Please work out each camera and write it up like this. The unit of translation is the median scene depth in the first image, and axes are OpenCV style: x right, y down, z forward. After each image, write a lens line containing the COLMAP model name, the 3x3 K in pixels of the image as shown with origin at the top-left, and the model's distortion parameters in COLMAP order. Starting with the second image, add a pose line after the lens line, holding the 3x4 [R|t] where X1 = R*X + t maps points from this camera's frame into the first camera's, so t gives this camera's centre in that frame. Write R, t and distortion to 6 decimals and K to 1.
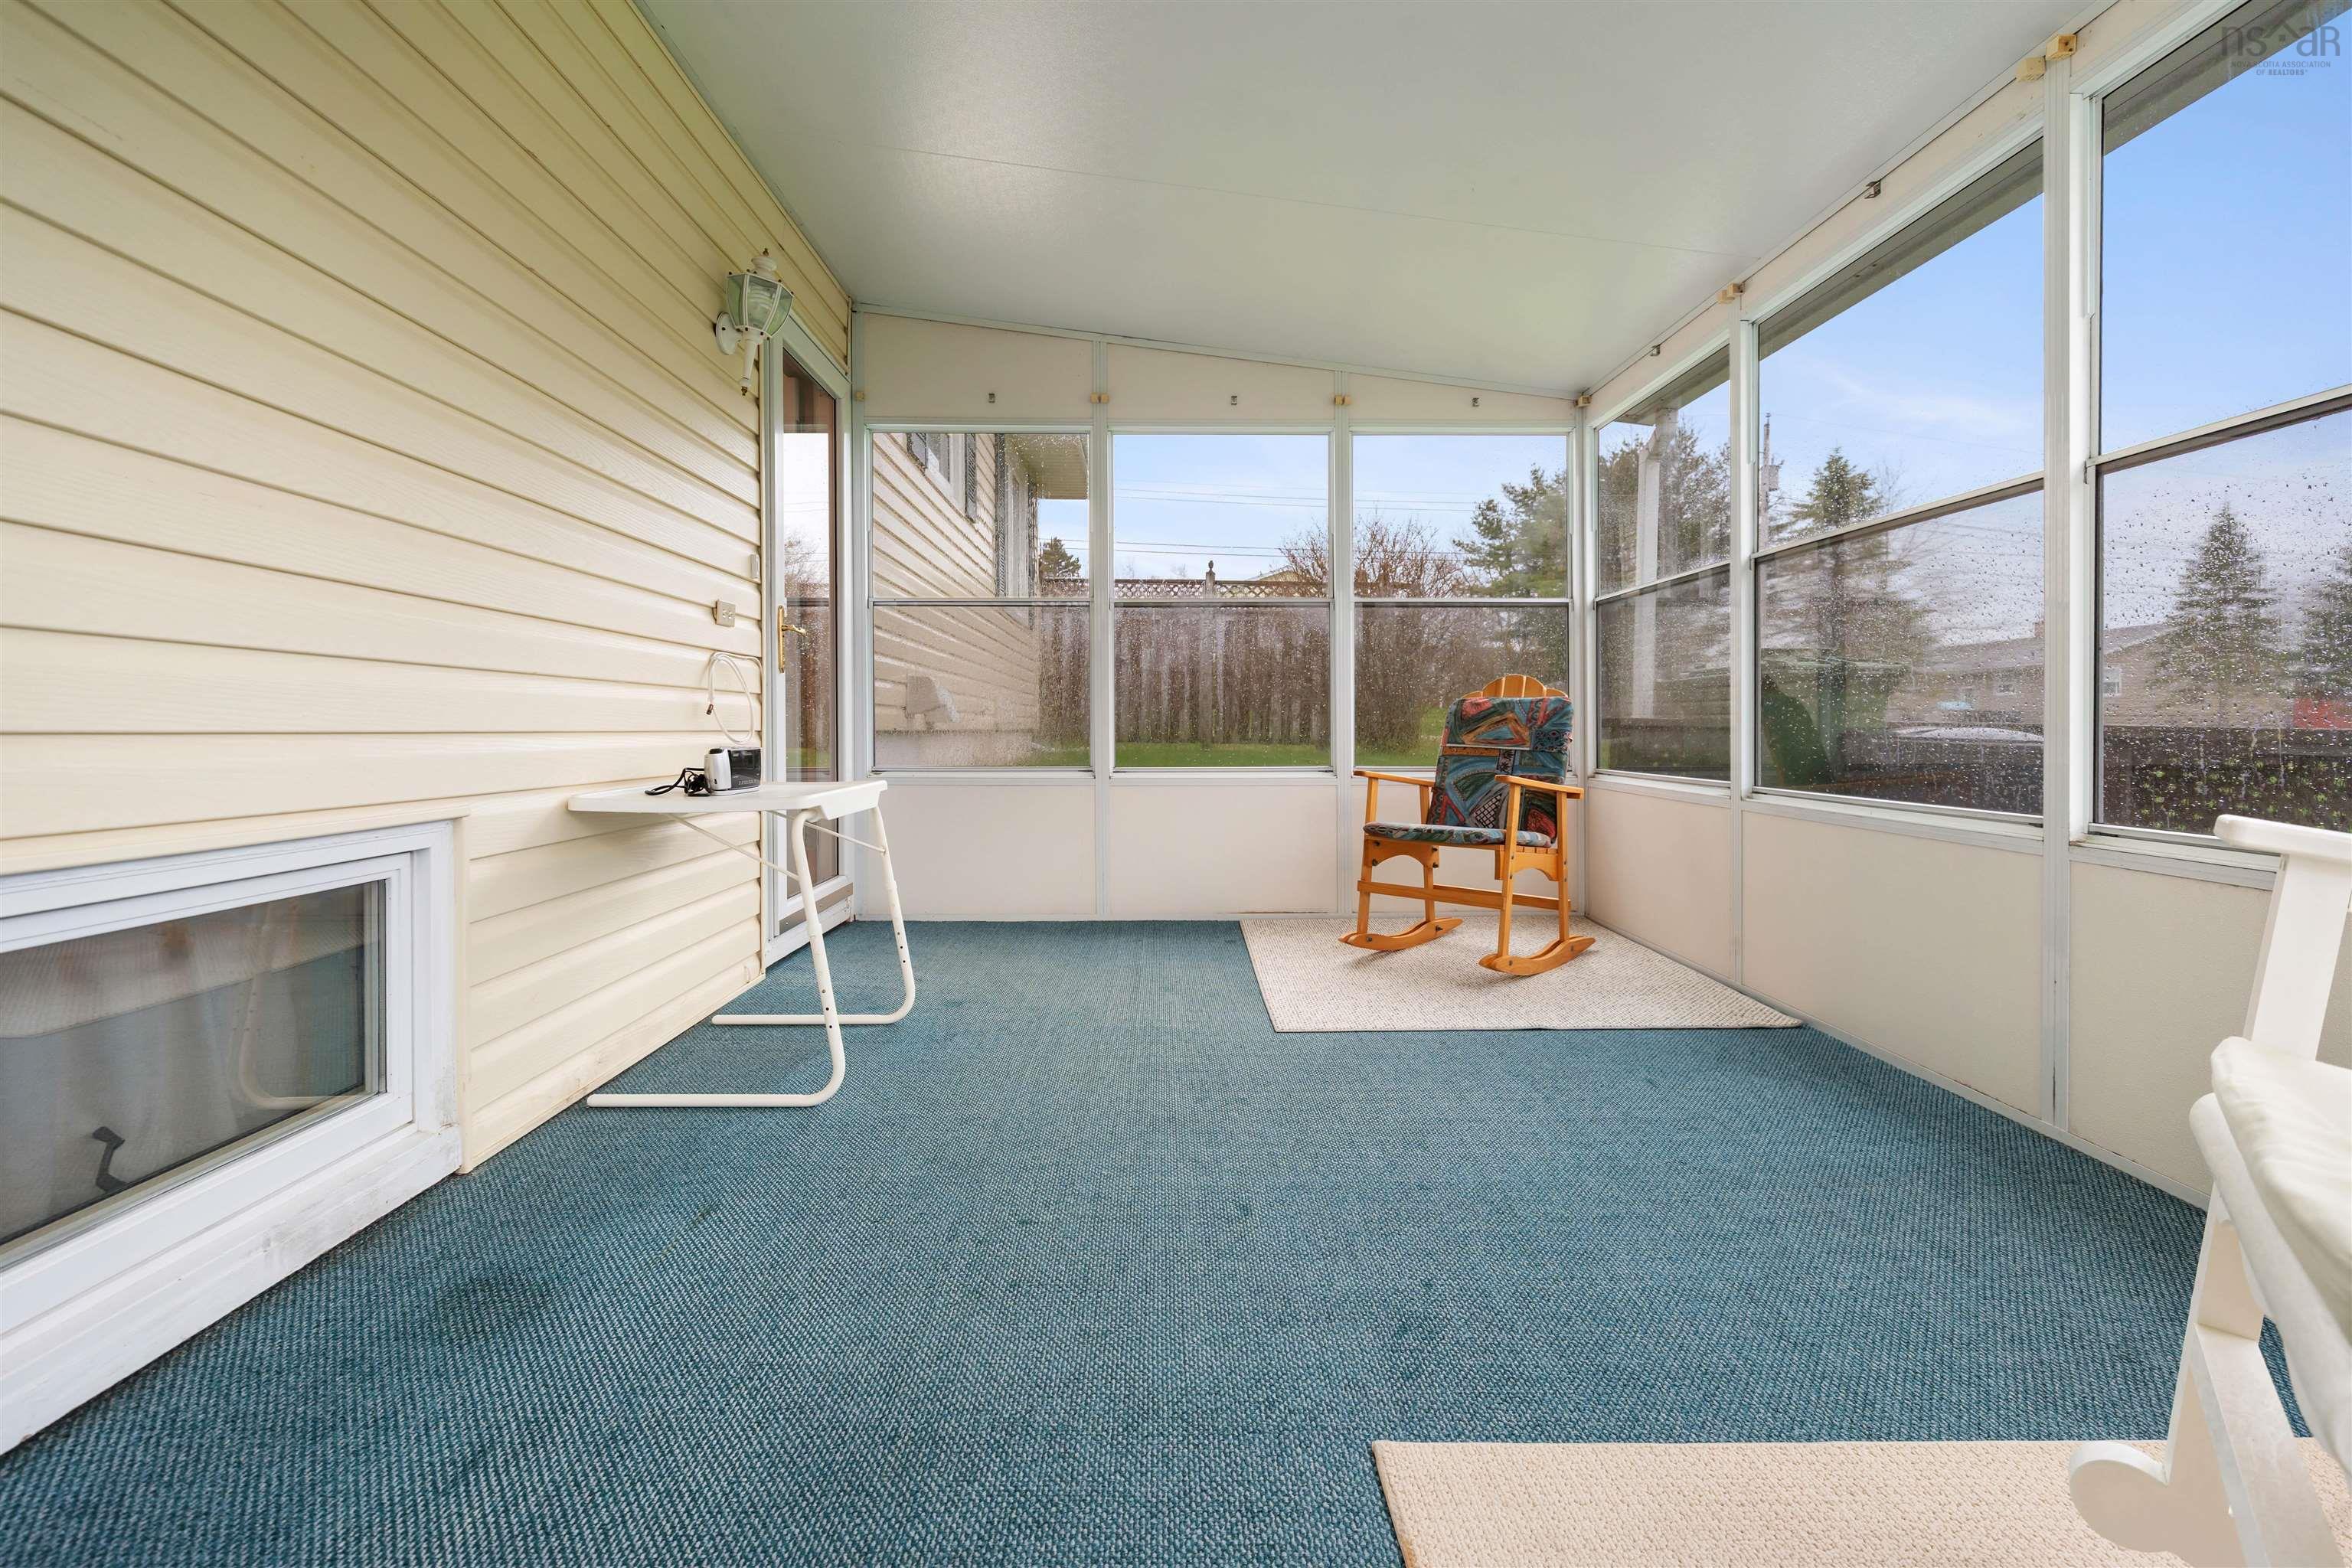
lens RADIAL K [[1025.0, 0, 1184.8], [0, 1025.0, 736.5], [0, 0, 1]] dist [0.000156, -0.000035]
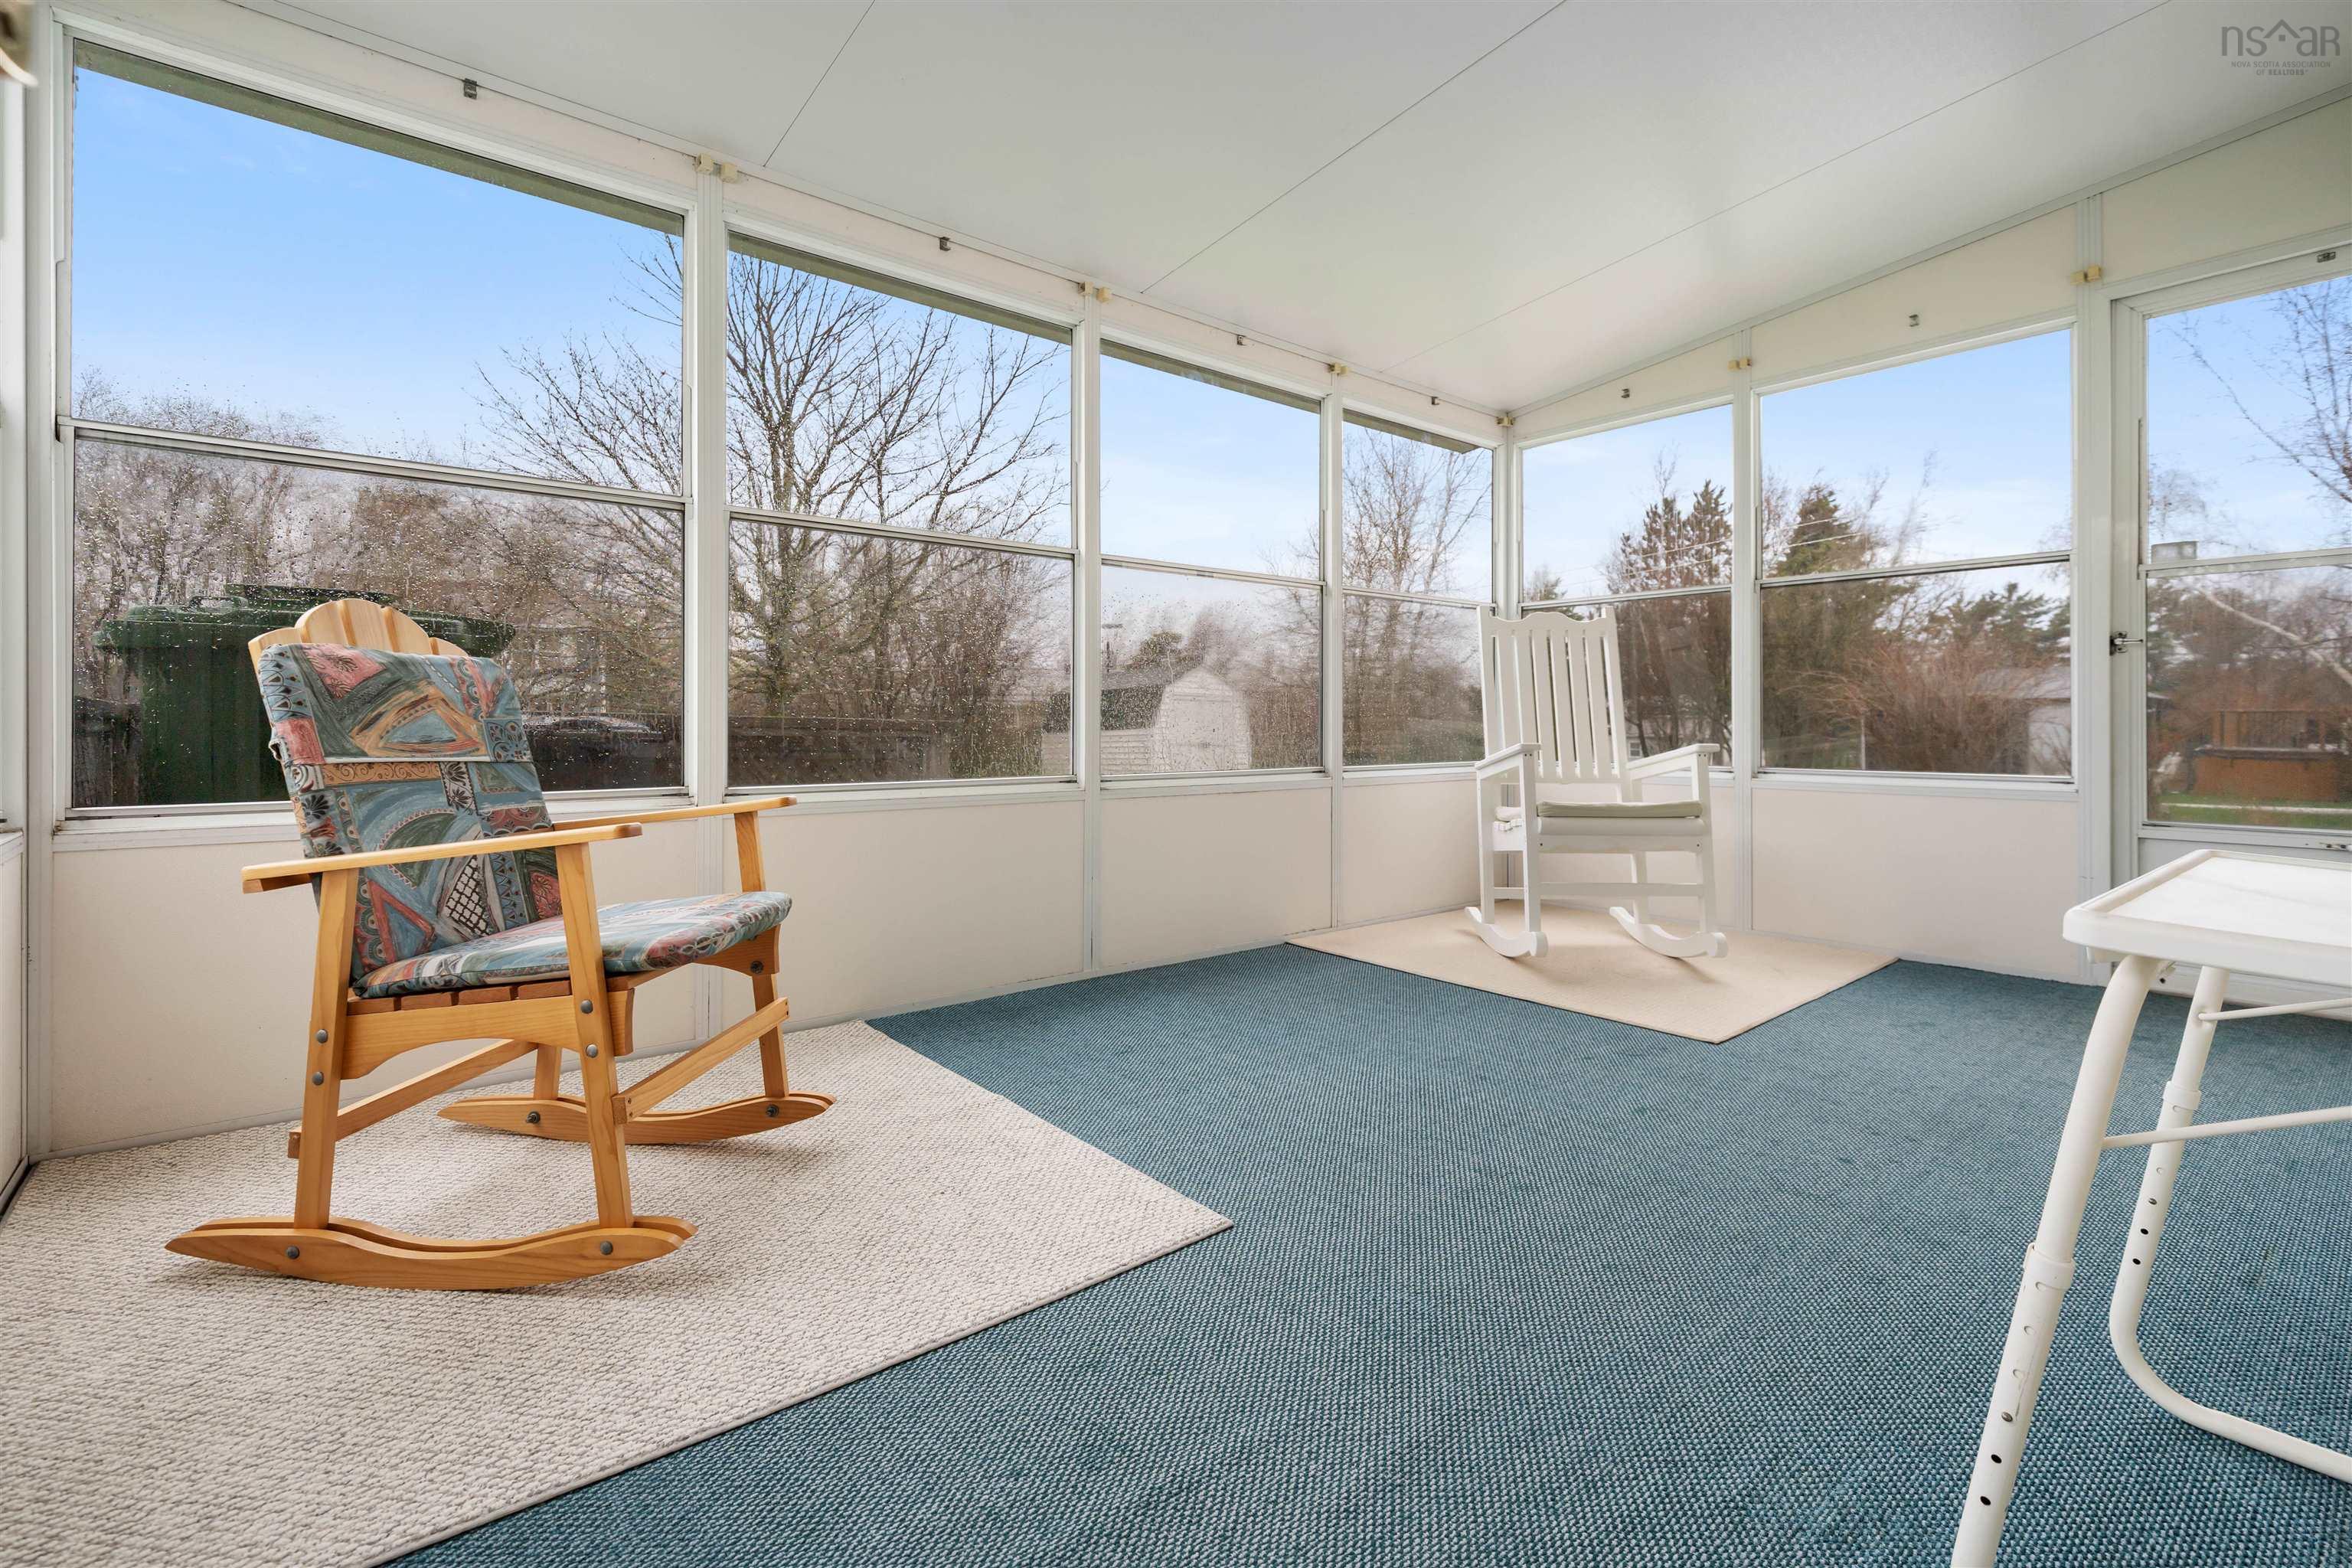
lens RADIAL K [[1025.0, 0, 1194.2], [0, 1025.0, 719.6], [0, 0, 1]] dist [0.000156, -0.000035]
pose [[-0.618434, -0.001033, 0.785836, -0.450168], [0.004985, 0.999974, 0.005238, -0.012470], [-0.785821, 0.007157, -0.618413, 1.703705]]
